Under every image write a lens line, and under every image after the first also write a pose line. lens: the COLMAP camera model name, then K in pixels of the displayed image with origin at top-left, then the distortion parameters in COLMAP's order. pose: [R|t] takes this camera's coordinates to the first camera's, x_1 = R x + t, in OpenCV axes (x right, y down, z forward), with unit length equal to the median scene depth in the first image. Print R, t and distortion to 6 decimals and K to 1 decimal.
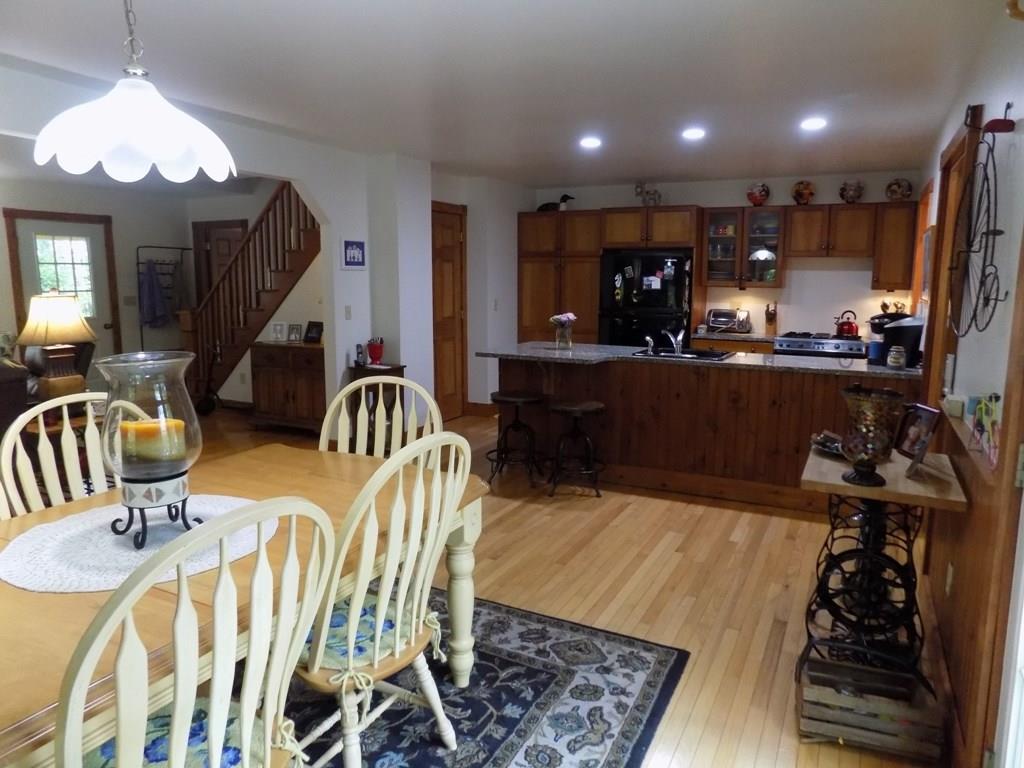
lens RADIAL K [[685.8, 0, 512.0], [0, 685.8, 384.0], [0, 0, 1]] dist [-0.003206, -0.001287]
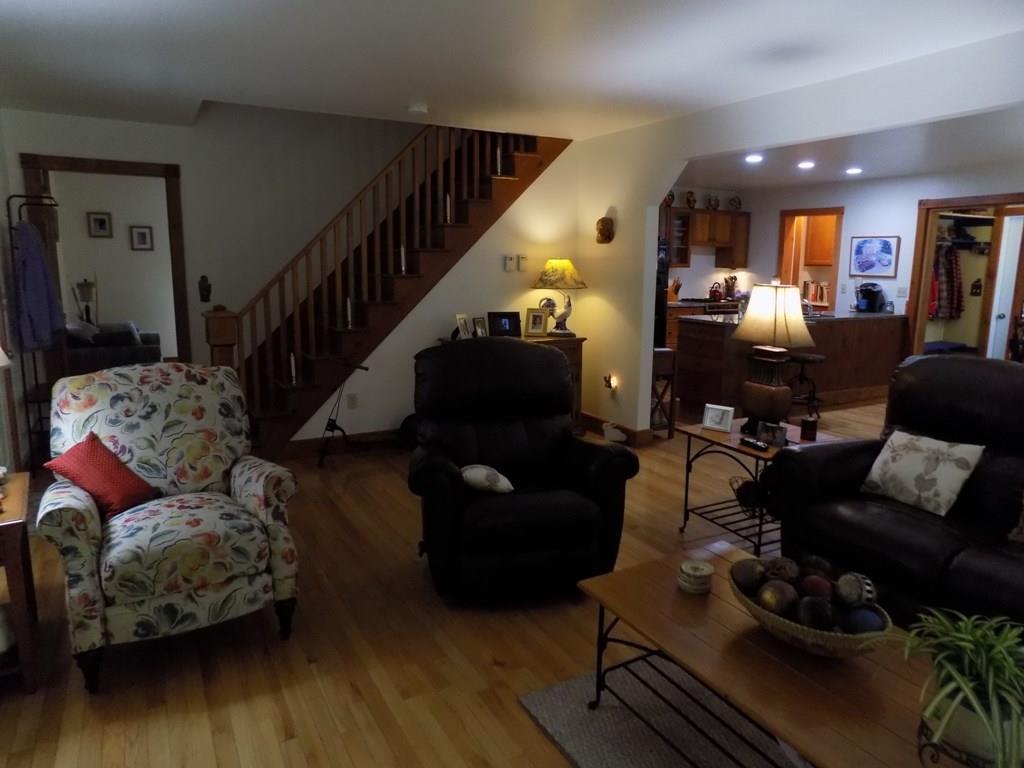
lens RADIAL K [[685.8, 0, 512.0], [0, 685.8, 384.0], [0, 0, 1]] dist [-0.003206, -0.001287]
pose [[0.569943, -0.143651, 0.809030, -0.985159], [0.113604, 0.988920, 0.095560, -0.080314], [-0.813793, 0.037445, 0.579947, 0.498439]]
